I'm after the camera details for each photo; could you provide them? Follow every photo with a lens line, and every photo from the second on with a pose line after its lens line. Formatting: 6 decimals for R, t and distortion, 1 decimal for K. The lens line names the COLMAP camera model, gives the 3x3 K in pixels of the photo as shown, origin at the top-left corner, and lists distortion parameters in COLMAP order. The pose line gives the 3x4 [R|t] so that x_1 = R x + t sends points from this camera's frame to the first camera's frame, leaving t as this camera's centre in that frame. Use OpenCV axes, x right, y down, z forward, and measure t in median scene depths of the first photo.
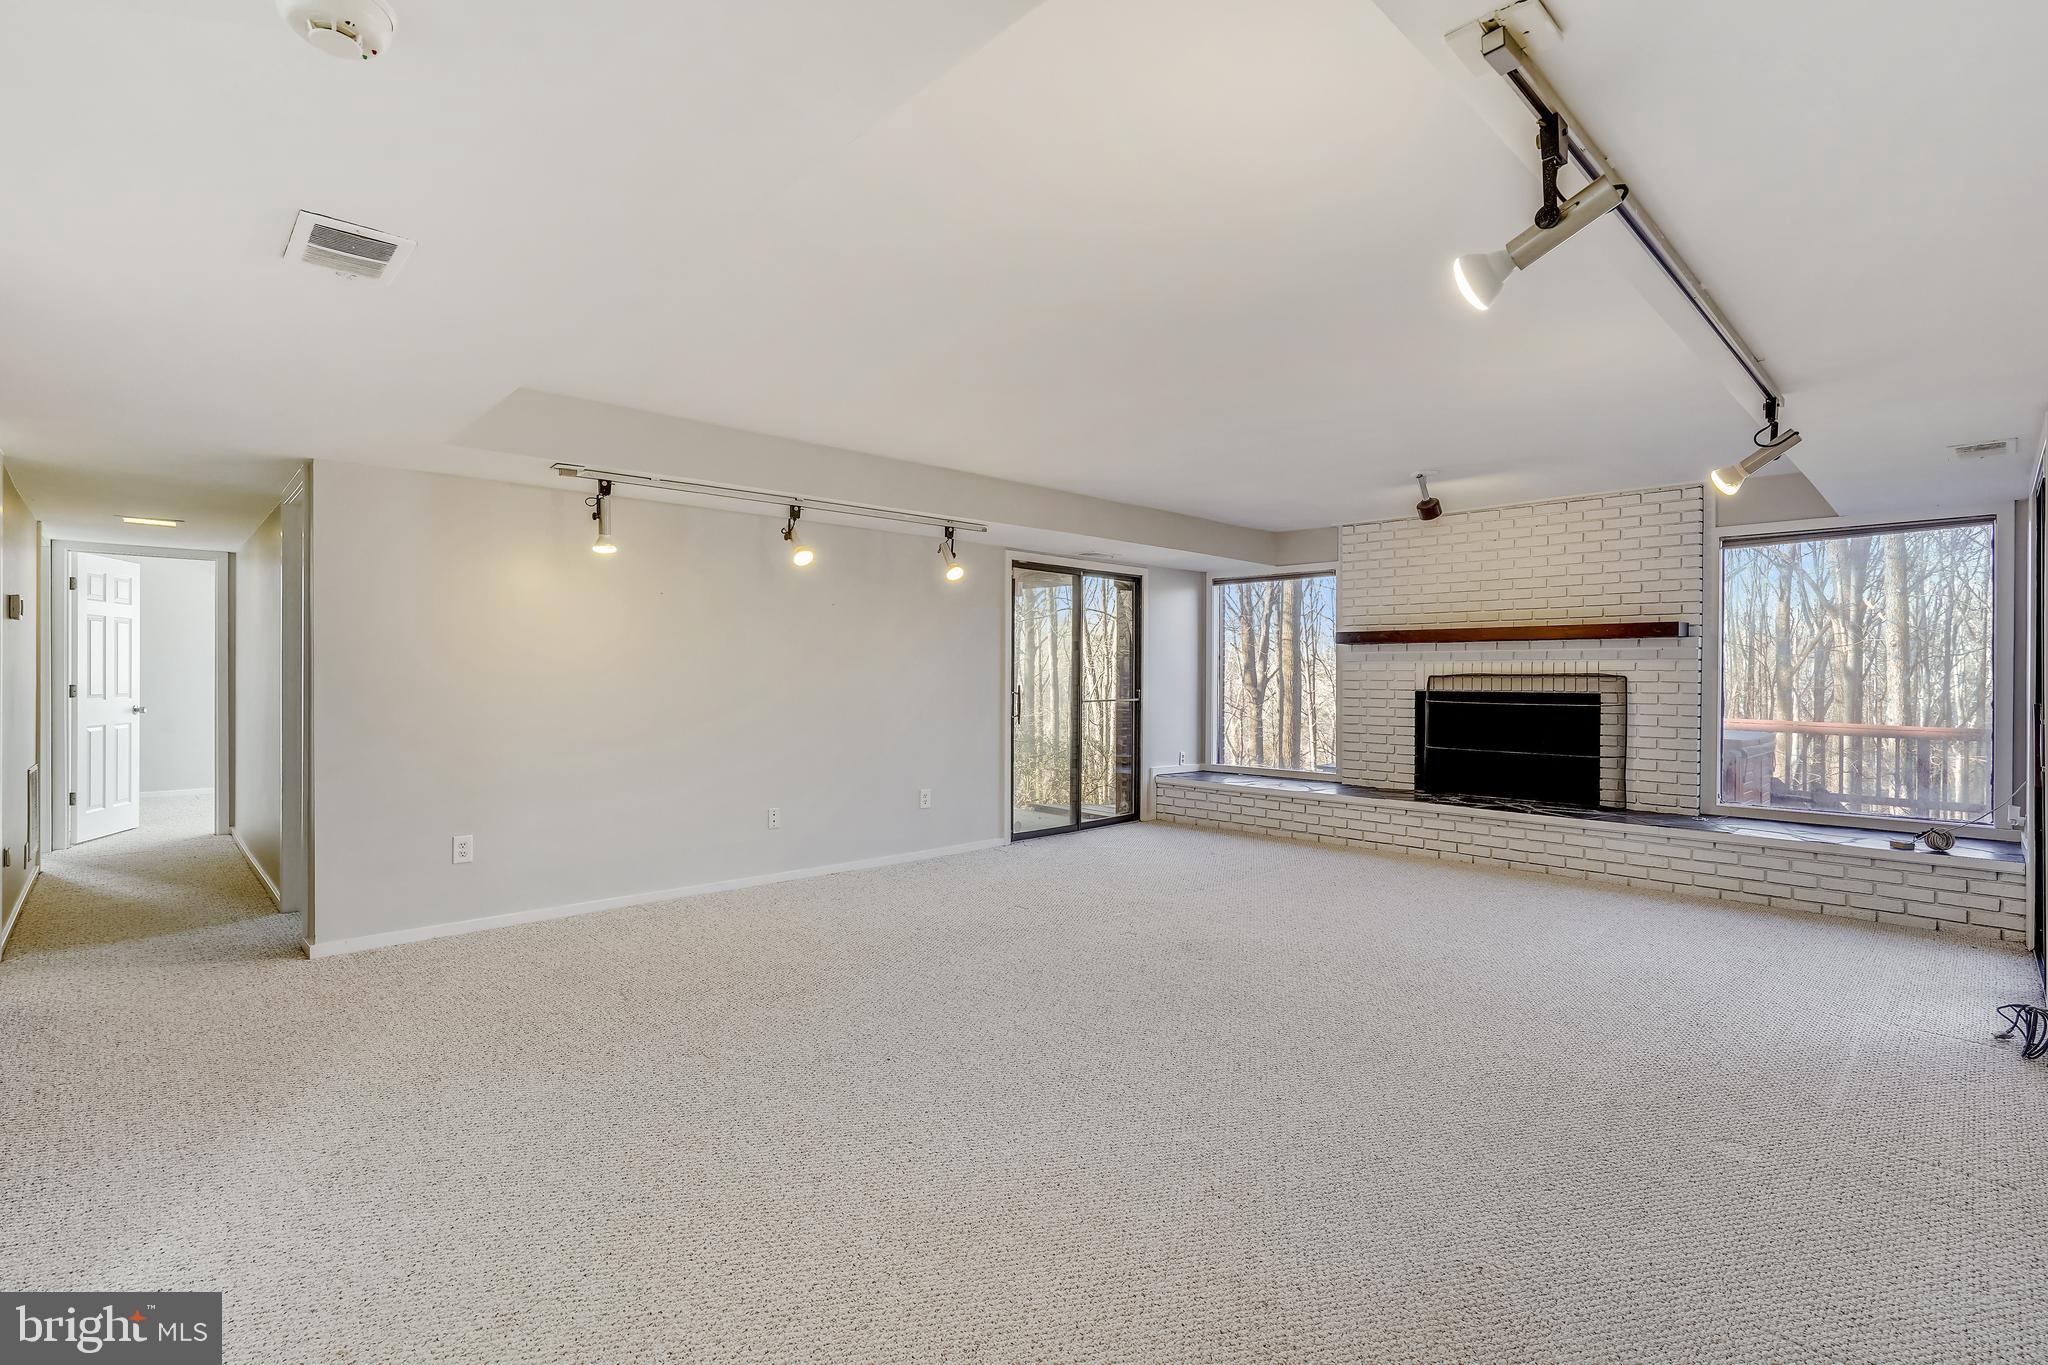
lens RADIAL K [[938.6, 0, 1028.1], [0, 938.6, 675.2], [0, 0, 1]] dist [-0.001218, 0.000631]
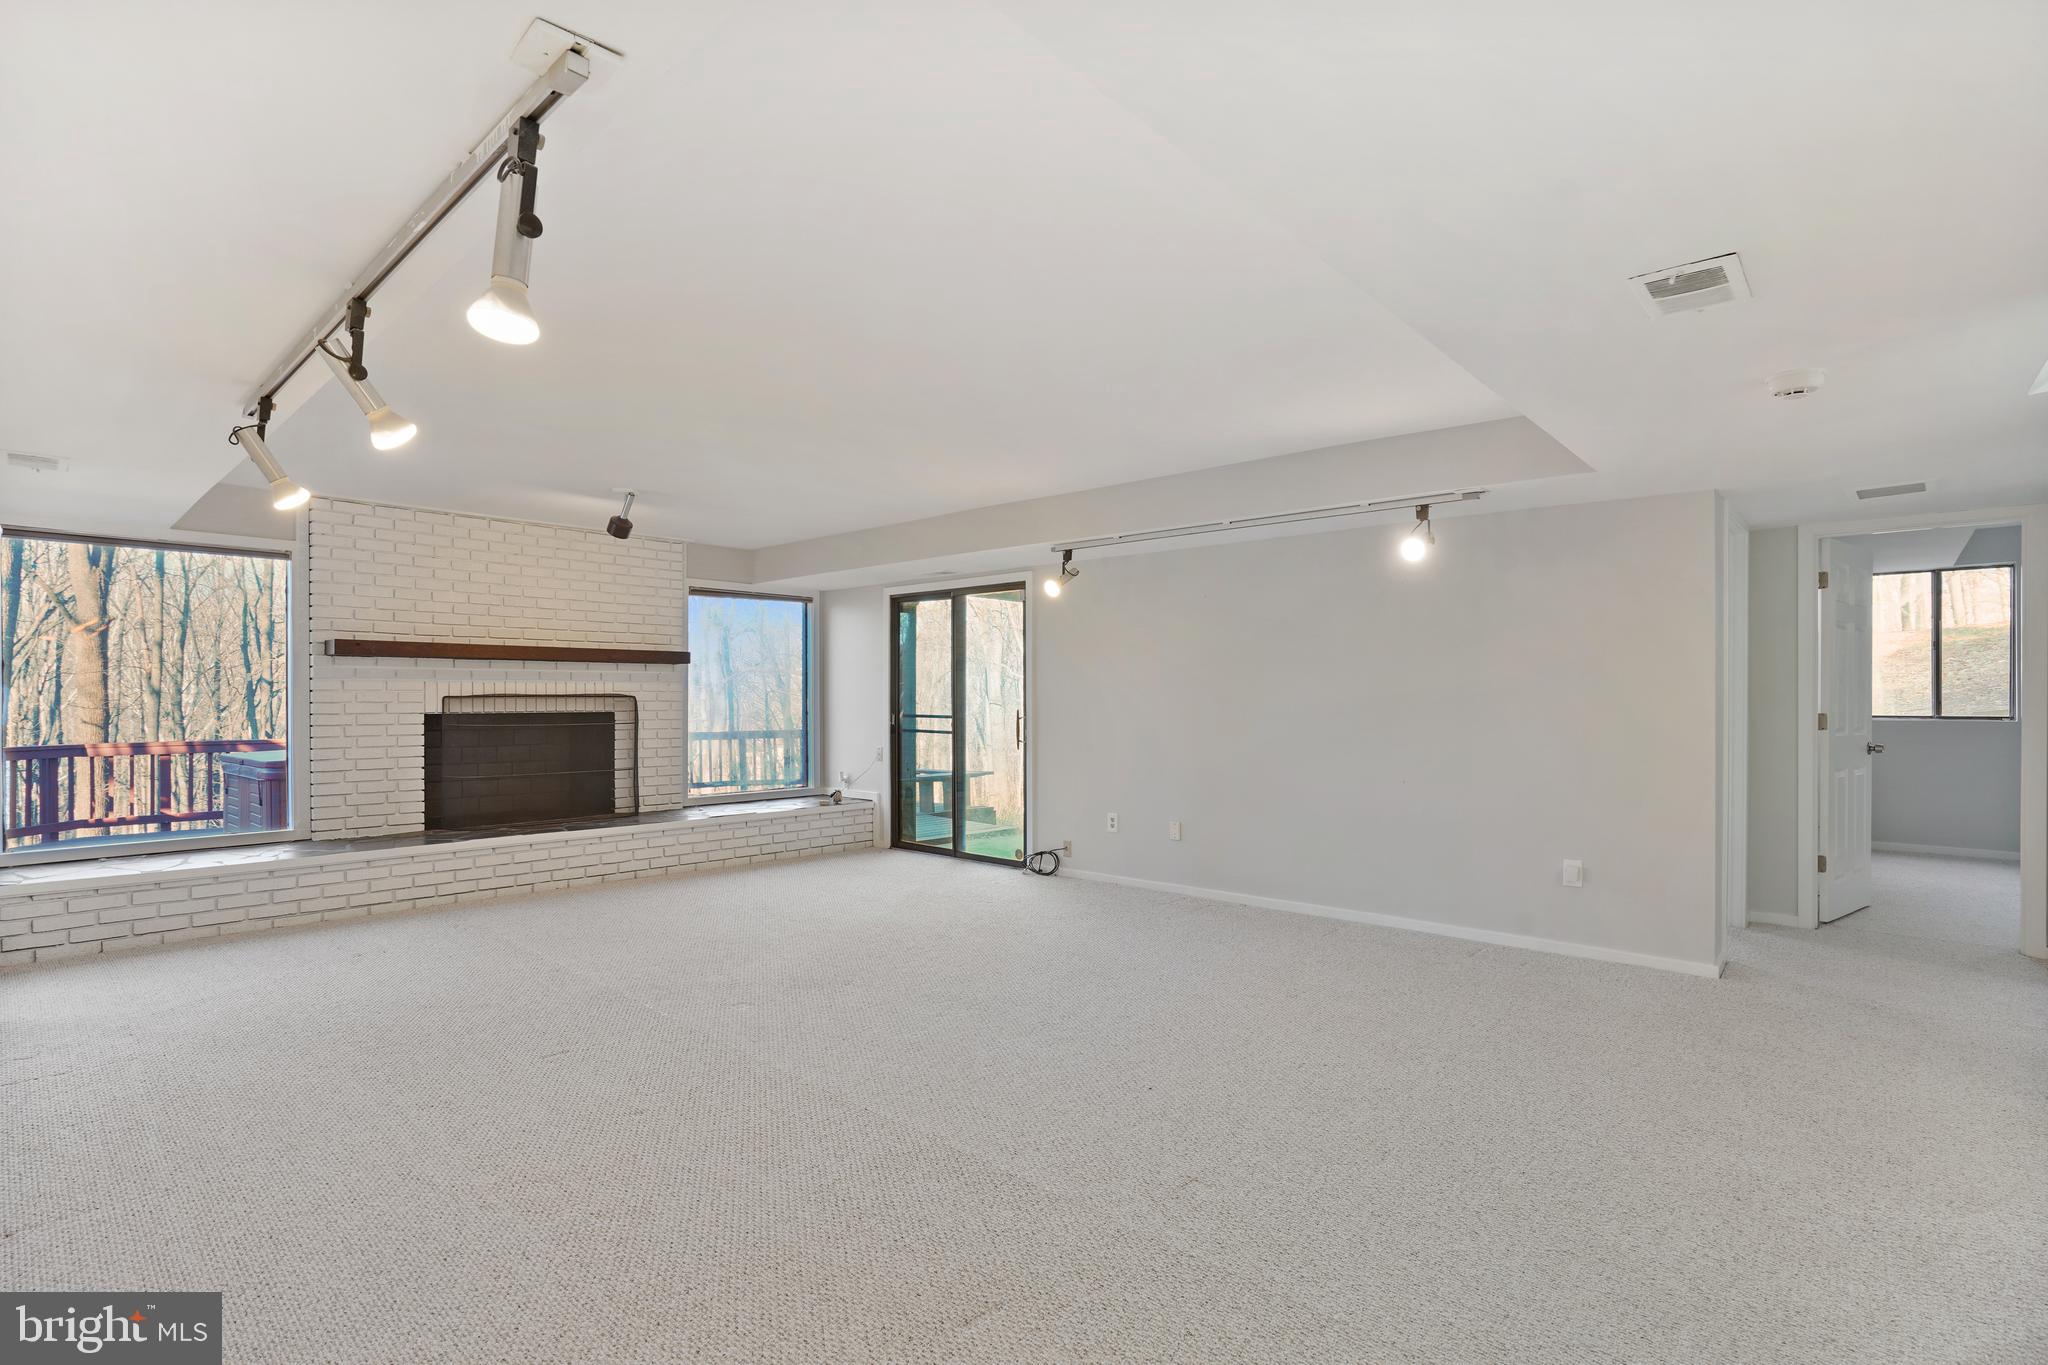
lens RADIAL K [[952.4, 0, 1034.5], [0, 952.4, 695.1], [0, 0, 1]] dist [-0.025669, 0.012375]
pose [[-0.045801, -0.002273, 0.998948, -0.499118], [-0.001103, 0.999997, 0.002225, -0.003239], [-0.998950, -0.001000, -0.045804, 0.523420]]
